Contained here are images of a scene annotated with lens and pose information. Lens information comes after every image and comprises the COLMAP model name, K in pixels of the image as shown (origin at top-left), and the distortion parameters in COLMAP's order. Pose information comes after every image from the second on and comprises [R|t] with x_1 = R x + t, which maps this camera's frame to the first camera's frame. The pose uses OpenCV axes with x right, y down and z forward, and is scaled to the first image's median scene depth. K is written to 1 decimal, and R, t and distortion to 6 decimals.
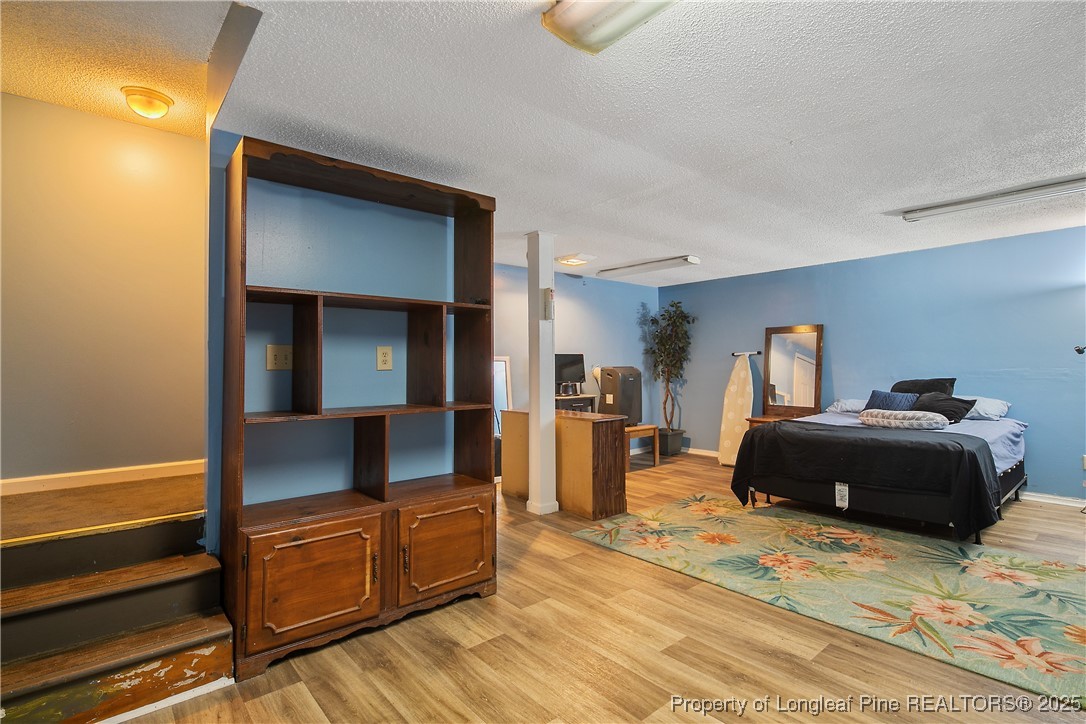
lens RADIAL K [[523.6, 0, 542.1], [0, 523.6, 362.3], [0, 0, 1]] dist [-0.000575, -0.000629]
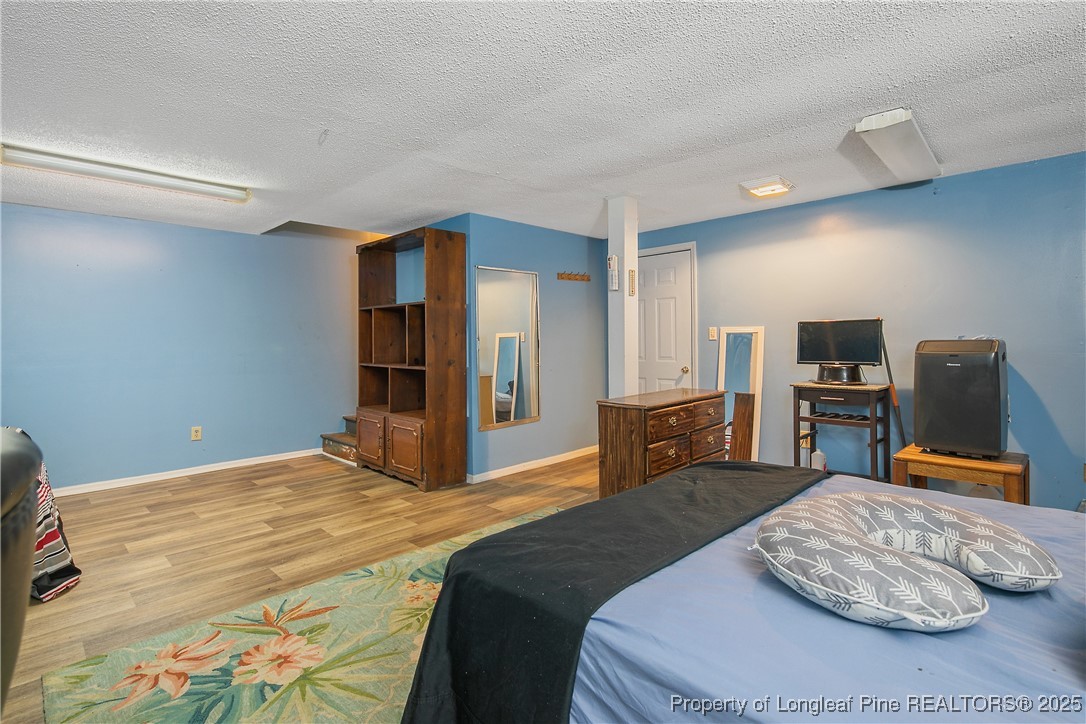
lens RADIAL K [[523.6, 0, 541.7], [0, 523.6, 356.1], [0, 0, 1]] dist [-0.000575, -0.000629]
pose [[0.080347, 0.037087, -0.996077, 1.596588], [0.016245, 0.999126, 0.038511, -0.007534], [0.996635, -0.019276, 0.079674, 1.358670]]
